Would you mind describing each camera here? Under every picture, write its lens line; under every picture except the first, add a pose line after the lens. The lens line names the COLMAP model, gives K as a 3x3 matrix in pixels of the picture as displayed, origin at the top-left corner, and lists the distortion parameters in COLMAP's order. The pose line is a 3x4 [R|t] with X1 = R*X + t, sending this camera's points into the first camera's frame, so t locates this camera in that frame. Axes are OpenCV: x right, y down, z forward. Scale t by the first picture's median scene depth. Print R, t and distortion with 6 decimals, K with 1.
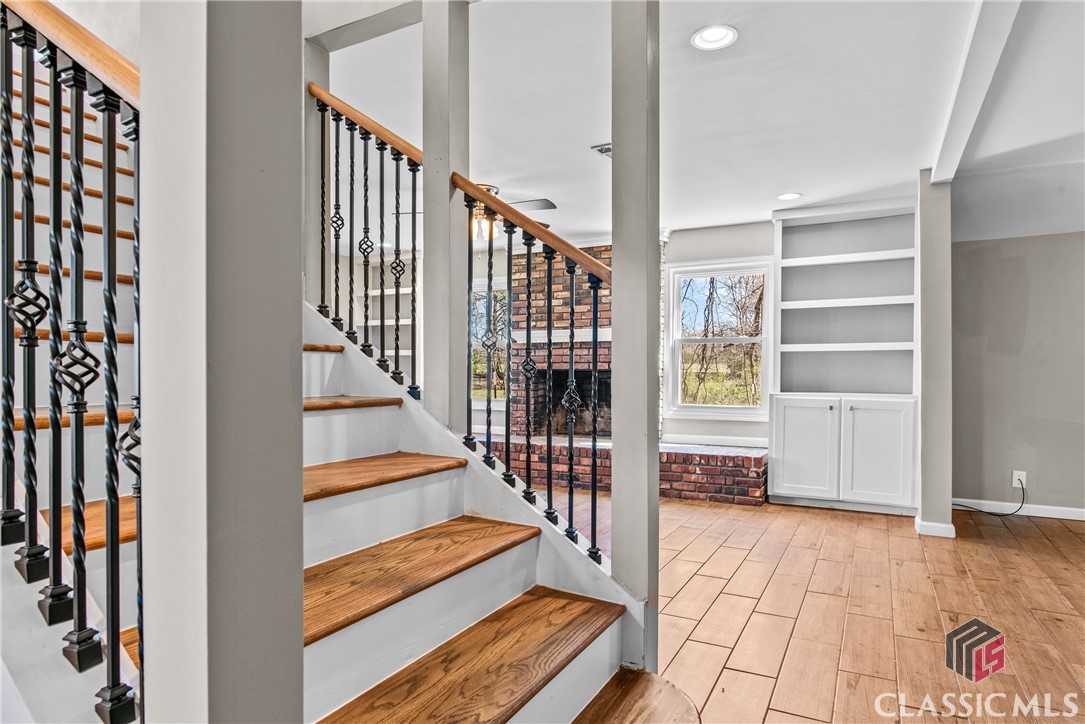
lens RADIAL K [[621.1, 0, 542.8], [0, 621.1, 386.9], [0, 0, 1]] dist [-0.000726, 0.000137]
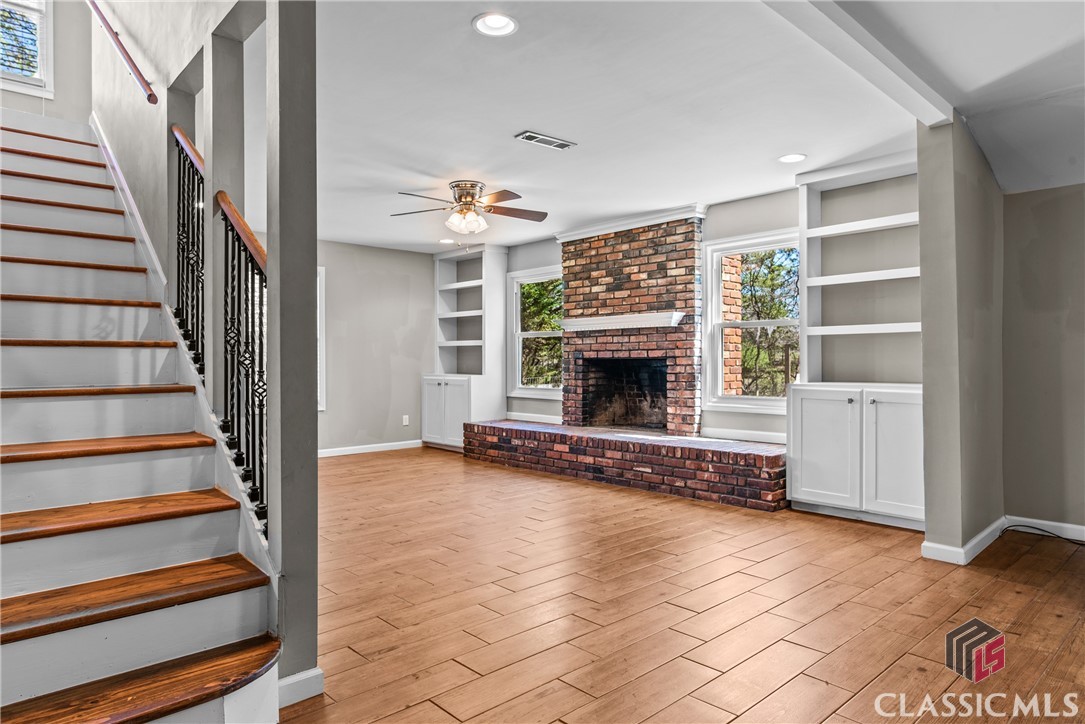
lens RADIAL K [[645.4, 0, 542.5], [0, 645.4, 362.0], [0, 0, 1]] dist [-0.002821, -0.000409]
pose [[0.943925, -0.007535, -0.330075, 0.339921], [0.000558, 0.999775, -0.021227, -0.000496], [0.330160, 0.019853, 0.943716, 0.028292]]
